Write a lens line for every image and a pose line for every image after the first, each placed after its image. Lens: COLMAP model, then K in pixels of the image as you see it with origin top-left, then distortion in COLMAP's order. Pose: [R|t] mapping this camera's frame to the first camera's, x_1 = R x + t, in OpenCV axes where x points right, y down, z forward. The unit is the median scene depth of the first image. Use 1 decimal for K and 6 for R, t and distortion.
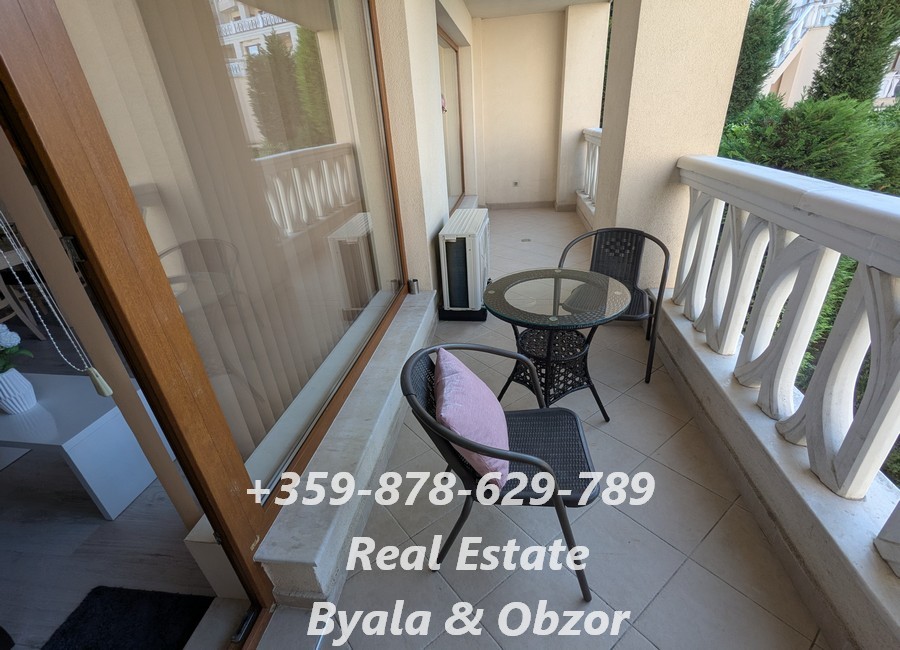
lens RADIAL K [[421.9, 0, 448.6], [0, 421.9, 336.8], [0, 0, 1]] dist [-0.002045, -0.000551]
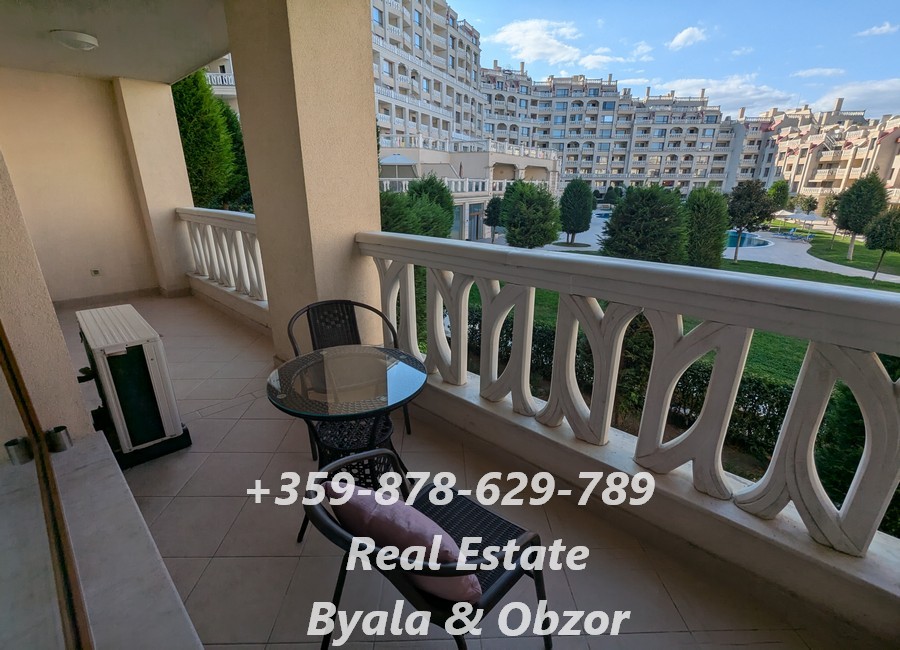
lens RADIAL K [[421.9, 0, 448.6], [0, 421.9, 336.8], [0, 0, 1]] dist [-0.002045, -0.000551]
pose [[0.596375, -0.210163, 0.774705, -0.201202], [0.337288, 0.941392, -0.004266, -0.068178], [-0.728404, 0.263843, 0.632308, 0.159478]]
